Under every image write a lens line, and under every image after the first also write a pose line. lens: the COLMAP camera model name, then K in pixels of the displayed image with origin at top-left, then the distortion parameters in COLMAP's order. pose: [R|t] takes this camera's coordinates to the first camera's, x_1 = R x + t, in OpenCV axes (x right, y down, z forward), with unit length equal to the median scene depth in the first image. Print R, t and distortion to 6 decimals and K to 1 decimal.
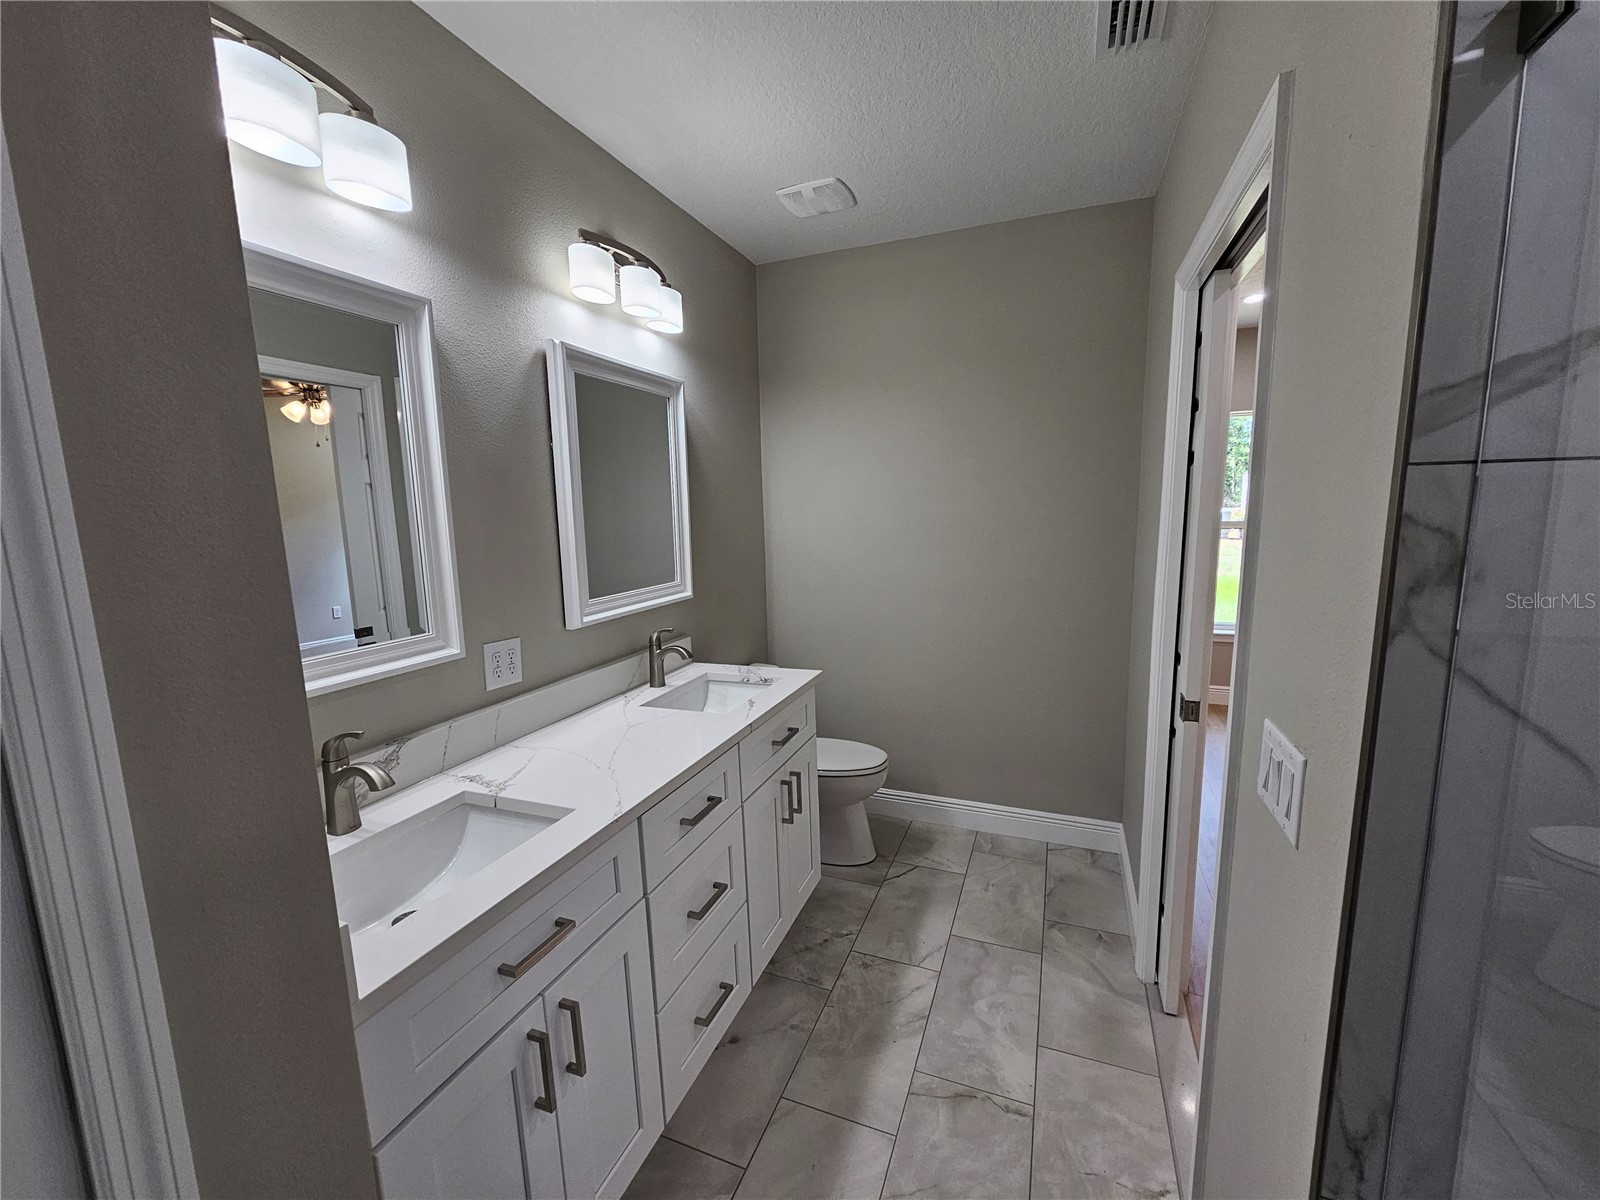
lens RADIAL K [[651.7, 0, 799.7], [0, 651.7, 600.9], [0, 0, 1]] dist [-0.003172, 0.001643]
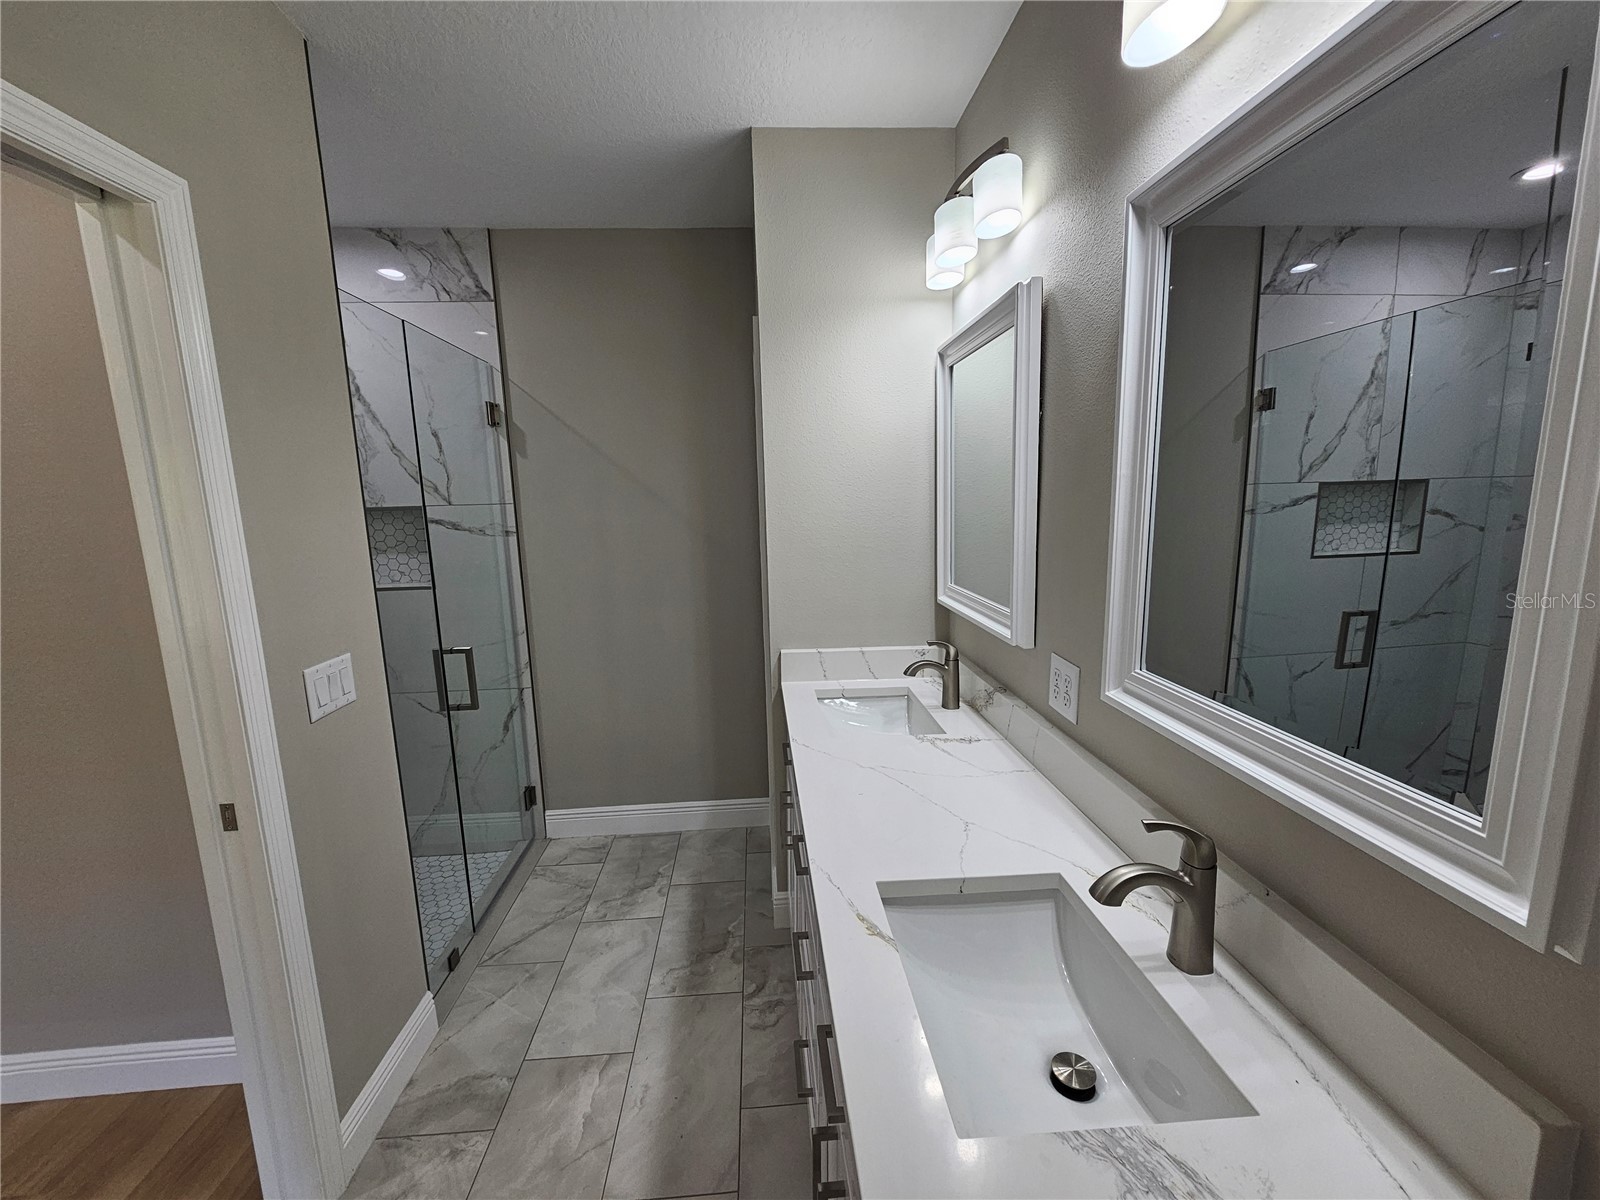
lens RADIAL K [[651.7, 0, 788.2], [0, 651.7, 593.7], [0, 0, 1]] dist [-0.003172, 0.001643]
pose [[-0.903373, 0.116667, -0.412681, 0.192881], [-0.011655, 0.955250, 0.295569, -0.279734], [0.428697, 0.271819, -0.861588, 1.699482]]
